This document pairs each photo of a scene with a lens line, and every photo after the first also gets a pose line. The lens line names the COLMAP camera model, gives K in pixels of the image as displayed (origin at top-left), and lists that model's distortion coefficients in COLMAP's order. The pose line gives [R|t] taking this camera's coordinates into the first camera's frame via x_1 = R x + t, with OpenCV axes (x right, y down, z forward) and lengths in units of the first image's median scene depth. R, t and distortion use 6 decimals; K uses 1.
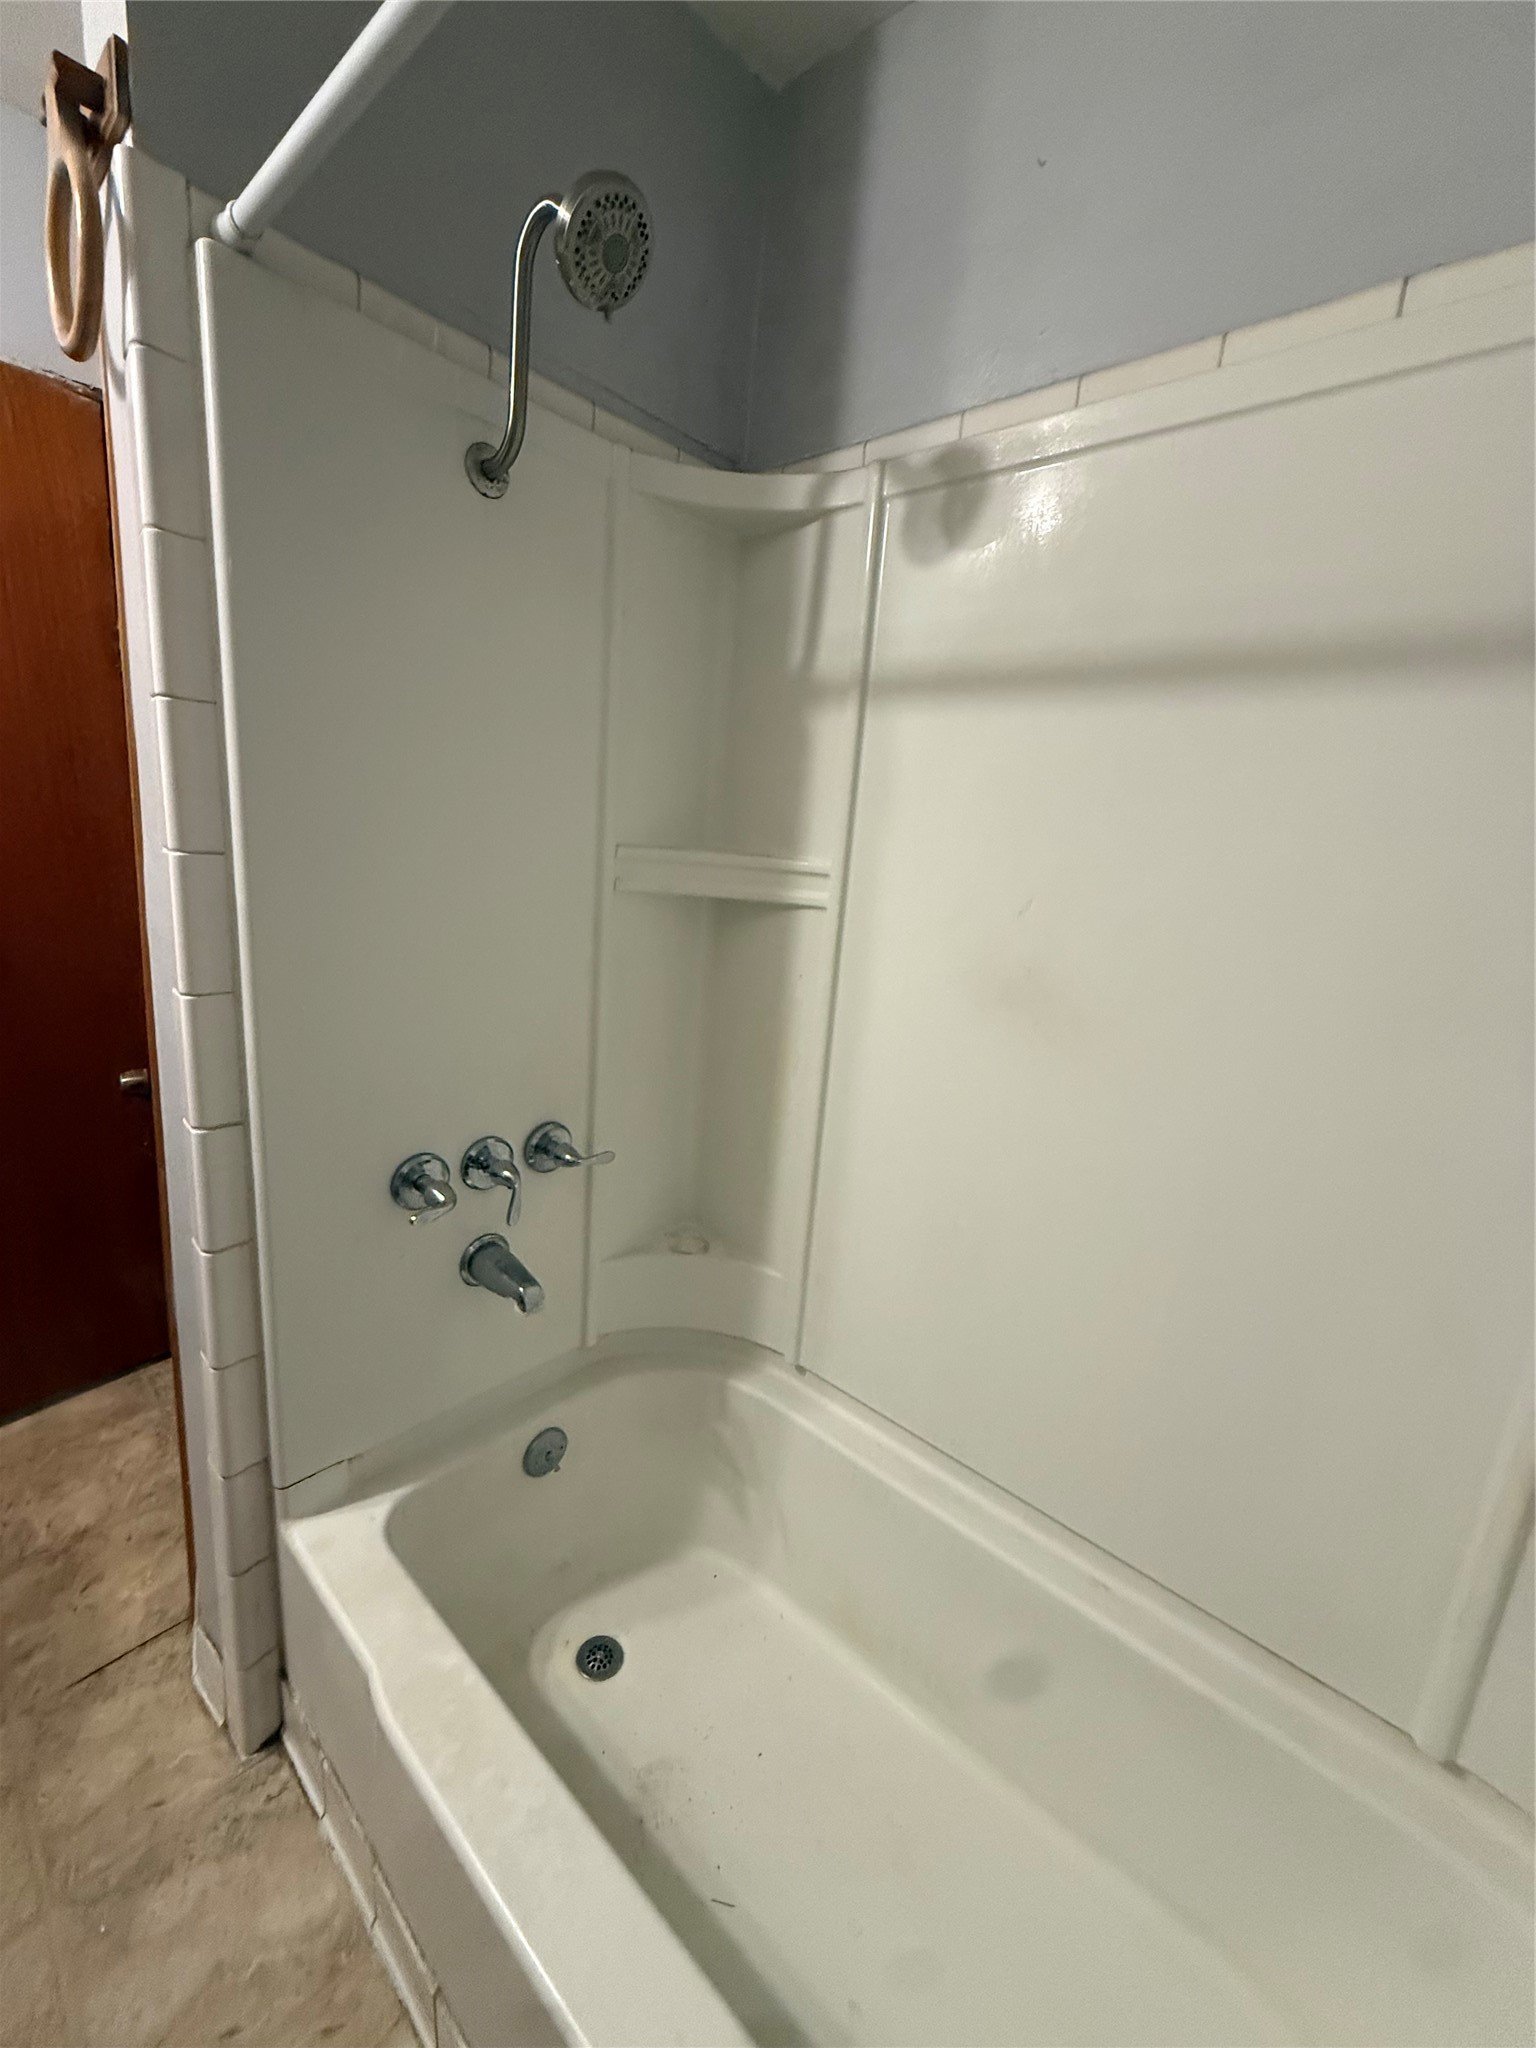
lens RADIAL K [[820.8, 0, 769.9], [0, 820.8, 1019.9], [0, 0, 1]] dist [0.000192, 0.000476]
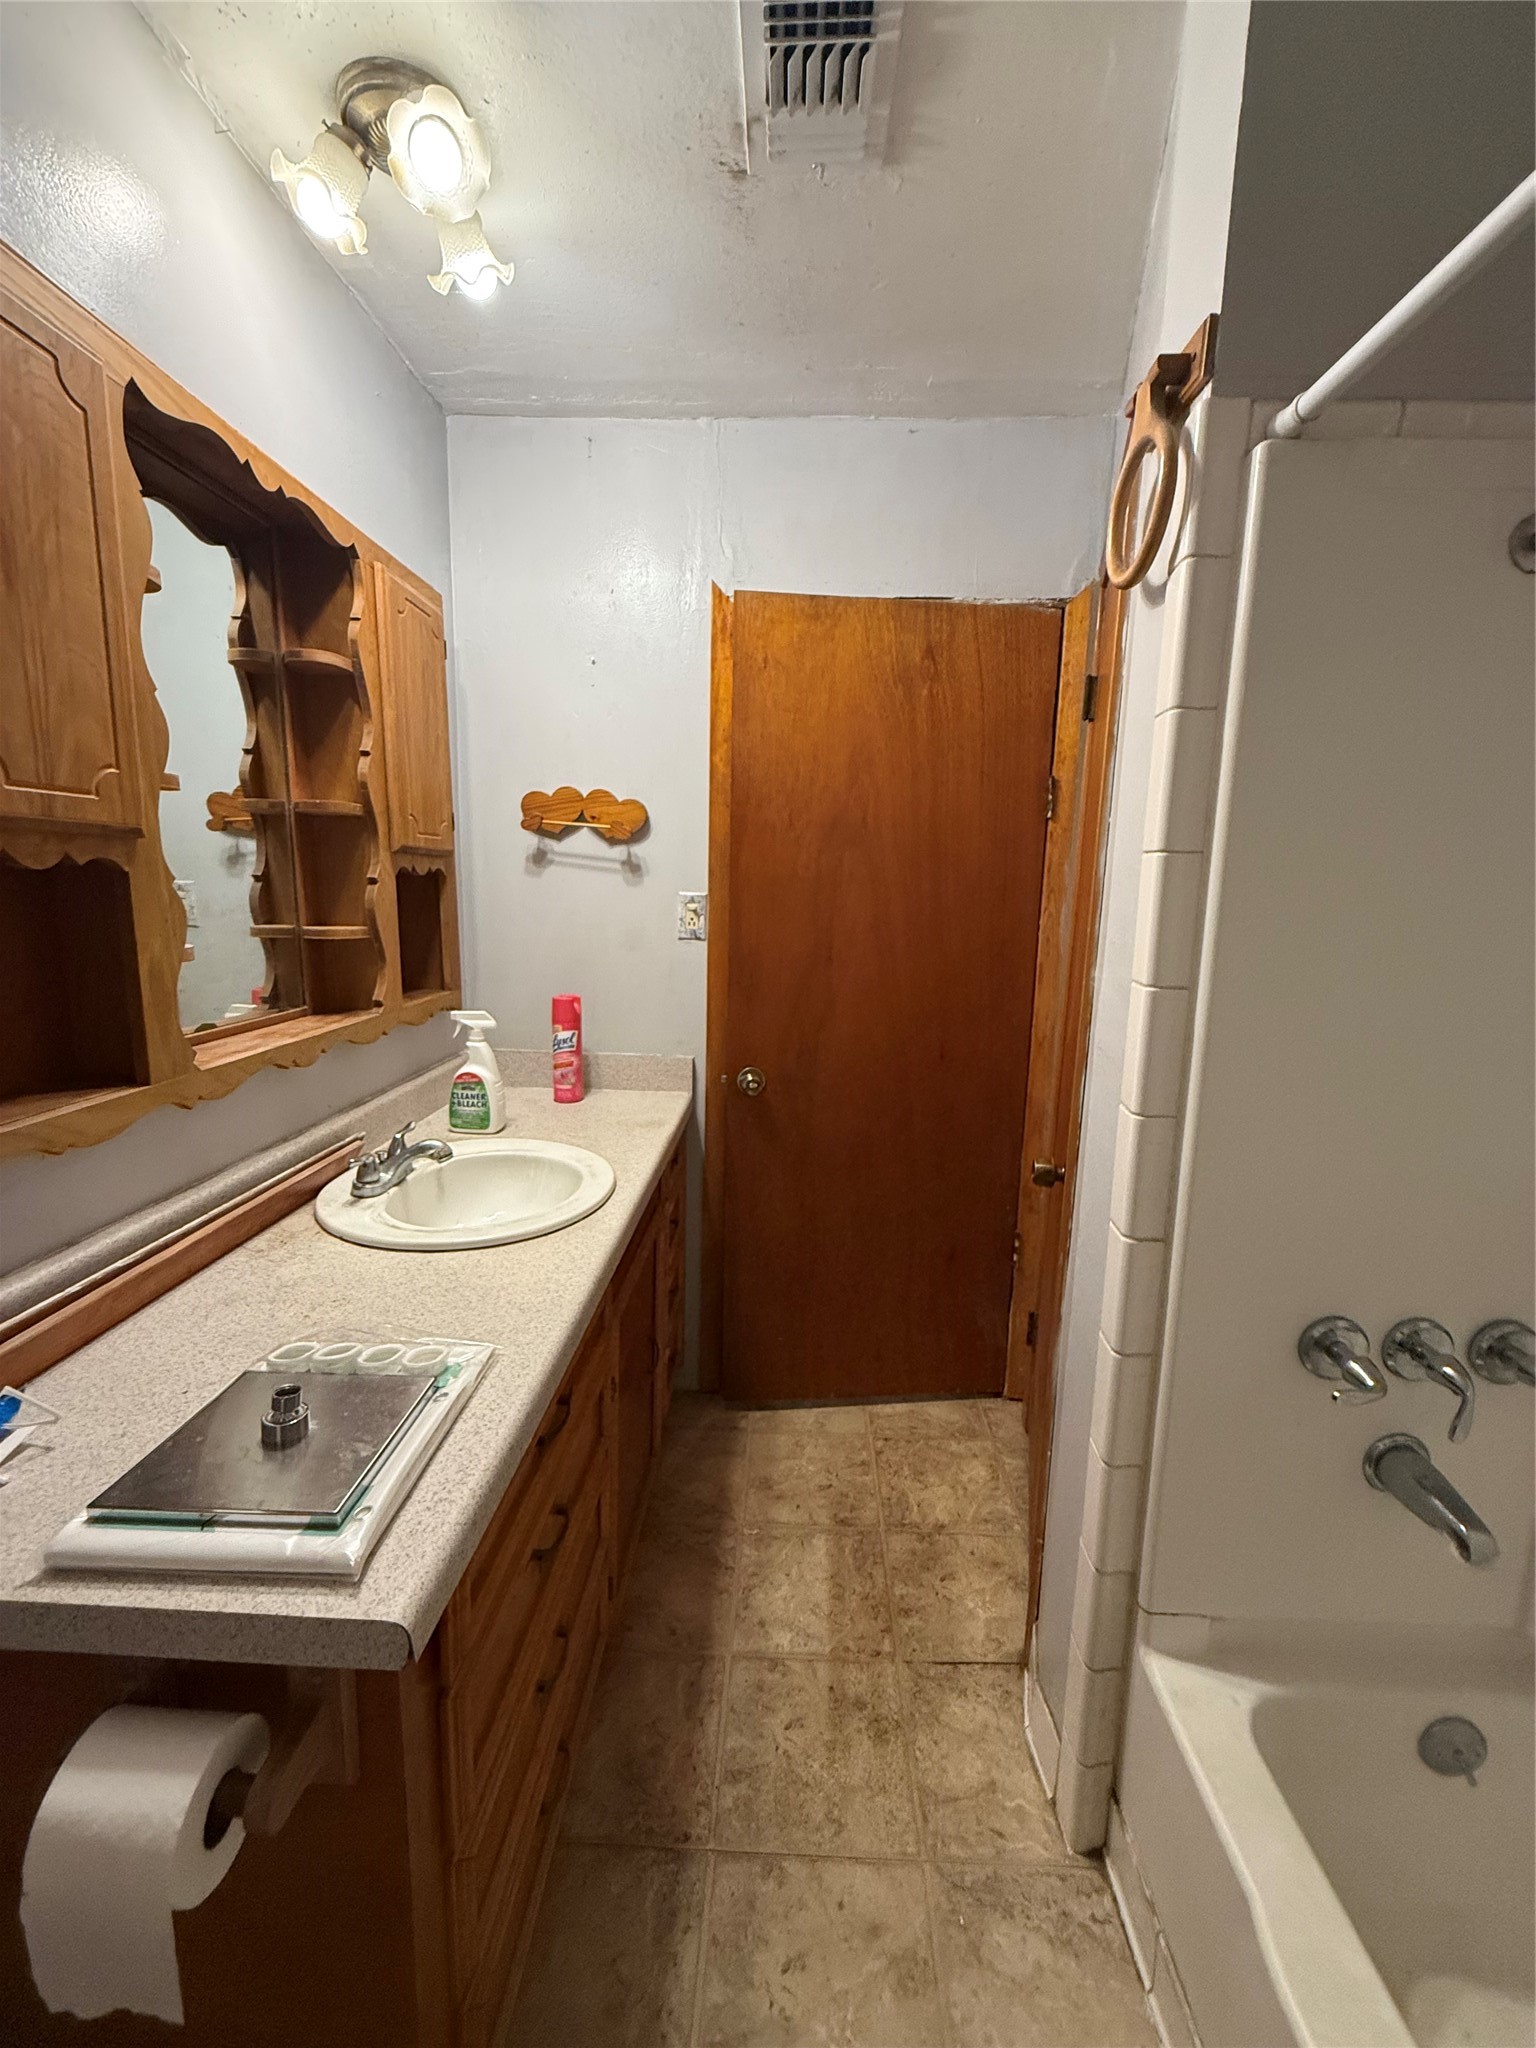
lens RADIAL K [[820.8, 0, 766.8], [0, 820.8, 1019.3], [0, 0, 1]] dist [0.000192, 0.000476]
pose [[0.643534, 0.054239, -0.763494, -0.157924], [-0.129655, 0.990796, -0.038897, -0.039846], [0.754357, 0.124022, 0.644643, -0.073713]]
